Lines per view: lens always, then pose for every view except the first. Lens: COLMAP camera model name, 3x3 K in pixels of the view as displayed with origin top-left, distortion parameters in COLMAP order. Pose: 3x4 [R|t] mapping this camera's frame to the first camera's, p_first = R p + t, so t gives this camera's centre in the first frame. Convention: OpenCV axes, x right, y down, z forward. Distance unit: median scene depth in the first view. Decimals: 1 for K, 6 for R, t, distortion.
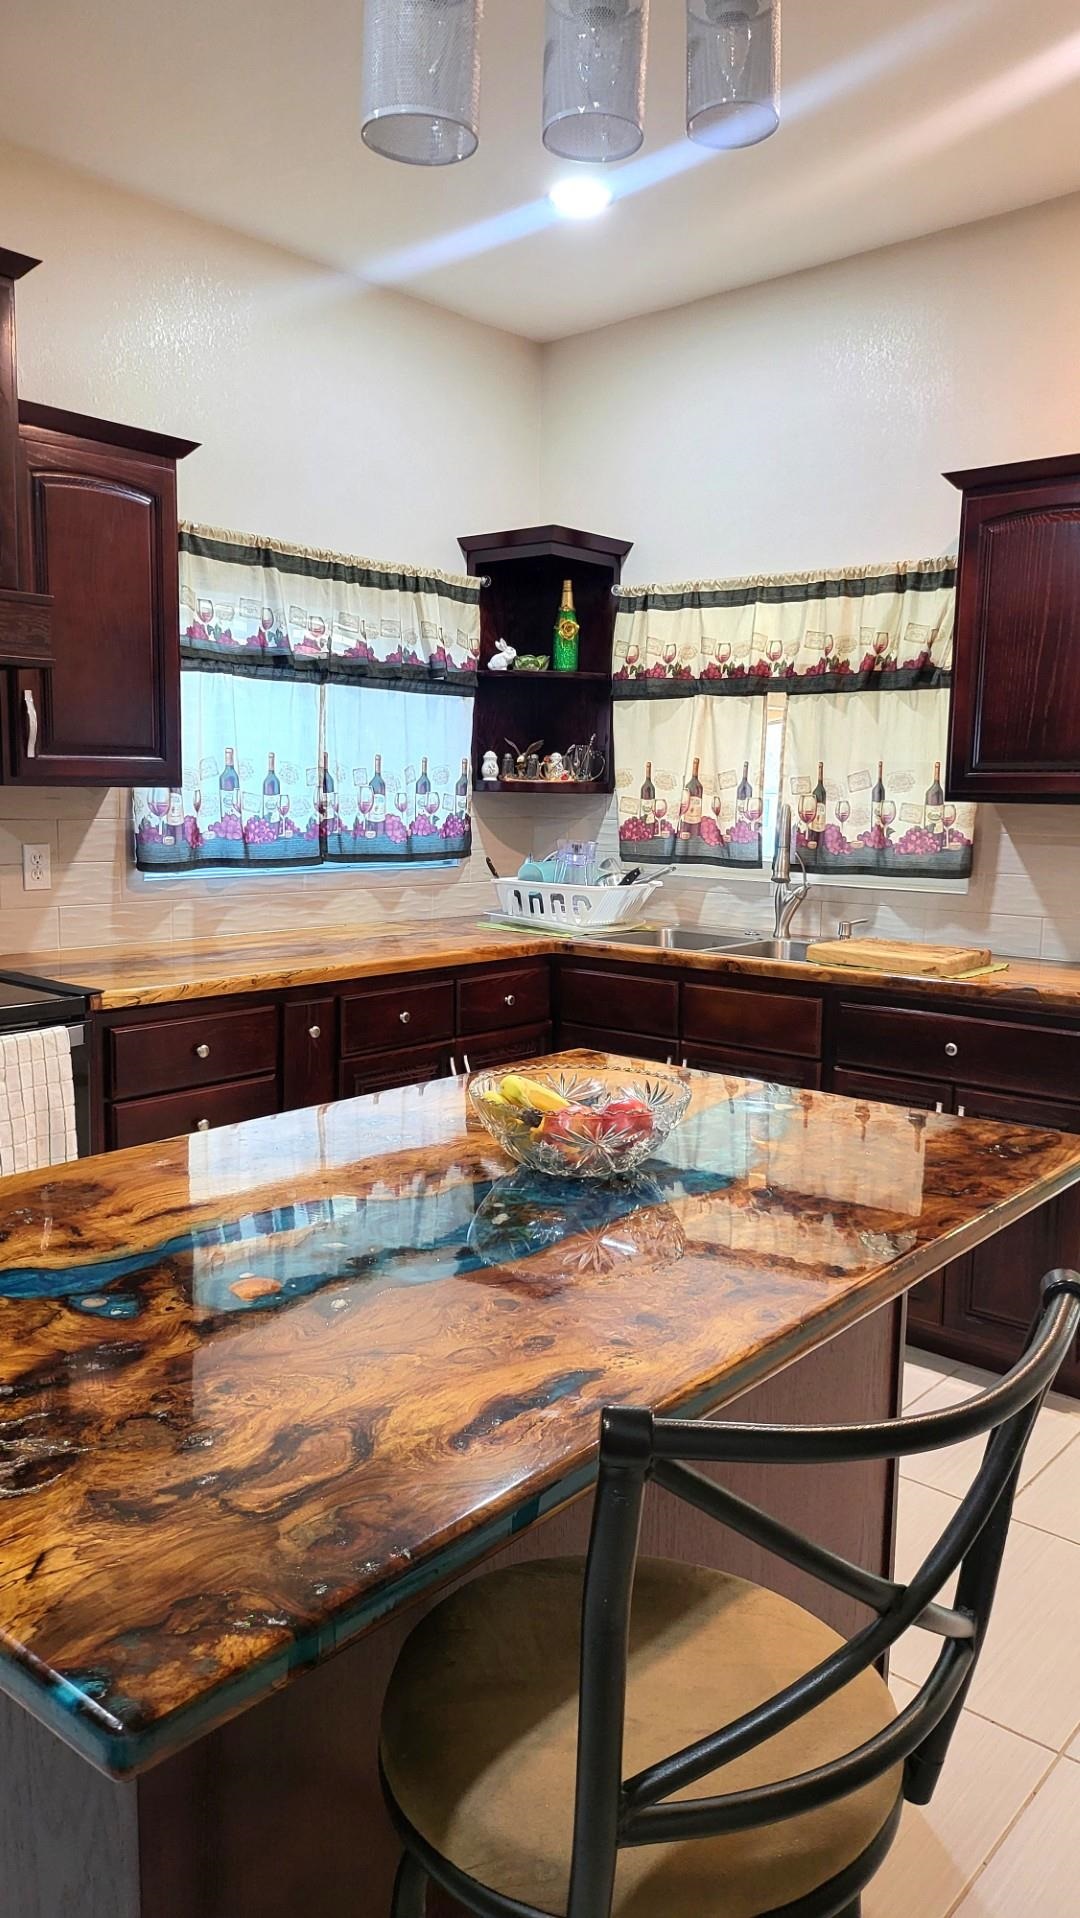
lens RADIAL K [[1339.5, 0, 538.5], [0, 1339.5, 960.7], [0, 0, 1]] dist [0.008935, -0.013714]
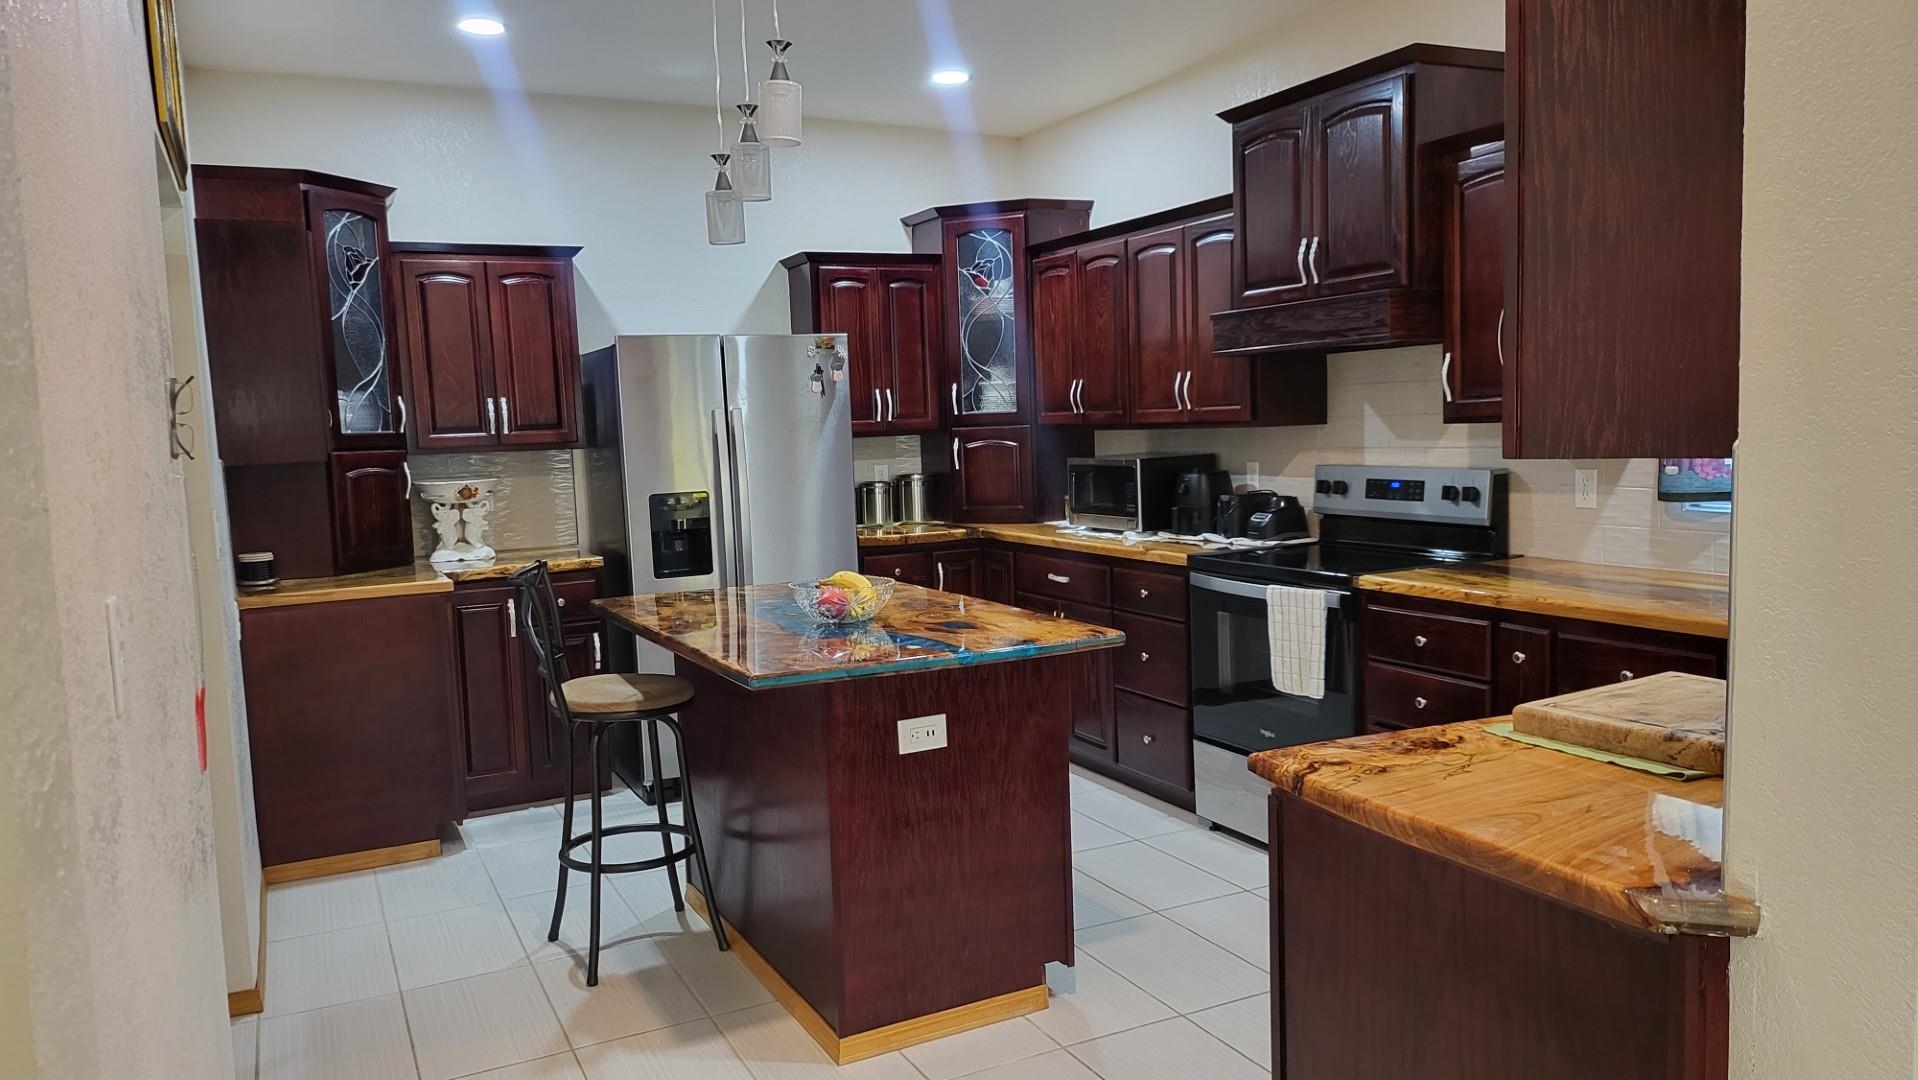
lens RADIAL K [[1339.5, 0, 958.0], [0, 1339.5, 544.4], [0, 0, 1]] dist [0.008935, -0.013714]
pose [[-0.387783, 0.085026, -0.917821, 0.912158], [-0.090093, 0.987472, 0.129543, -0.124188], [0.917337, 0.132924, -0.375265, 0.945142]]
